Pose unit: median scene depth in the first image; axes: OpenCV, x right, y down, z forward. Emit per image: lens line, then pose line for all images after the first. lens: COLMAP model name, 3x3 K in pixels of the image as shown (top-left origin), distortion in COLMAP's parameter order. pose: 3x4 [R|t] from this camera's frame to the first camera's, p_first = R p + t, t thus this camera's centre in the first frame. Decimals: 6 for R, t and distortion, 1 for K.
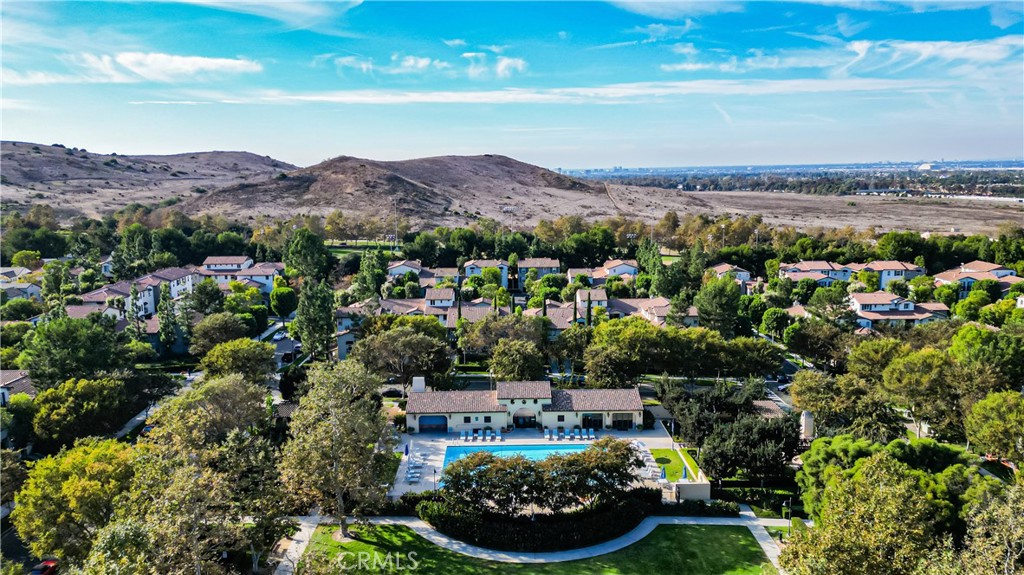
lens RADIAL K [[728.4, 0, 497.4], [0, 728.4, 285.8], [0, 0, 1]] dist [0.077703, -0.081872]
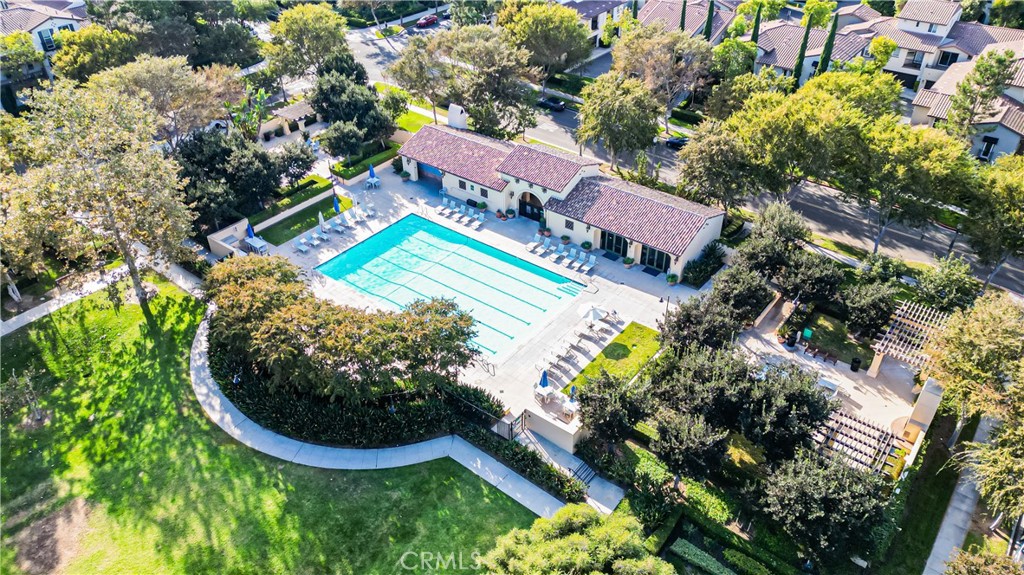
lens RADIAL K [[728.4, 0, 497.4], [0, 728.4, 285.8], [0, 0, 1]] dist [0.077703, -0.081872]
pose [[0.787661, 0.367131, -0.494777, 0.398601], [-0.098644, 0.867856, 0.486924, -0.091075], [0.608161, -0.334724, 0.719792, 0.480257]]
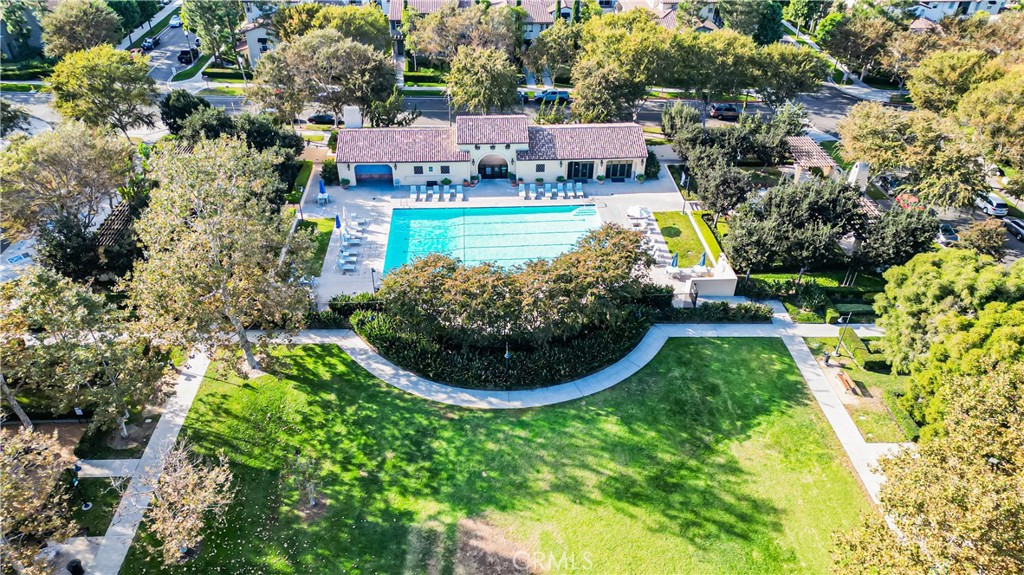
lens RADIAL K [[728.4, 0, 497.4], [0, 728.4, 285.8], [0, 0, 1]] dist [0.077703, -0.081872]
pose [[0.998796, -0.012918, 0.047315, 0.003840], [-0.009177, 0.898429, 0.439023, -0.045980], [-0.048181, -0.438929, 0.897229, 0.267465]]
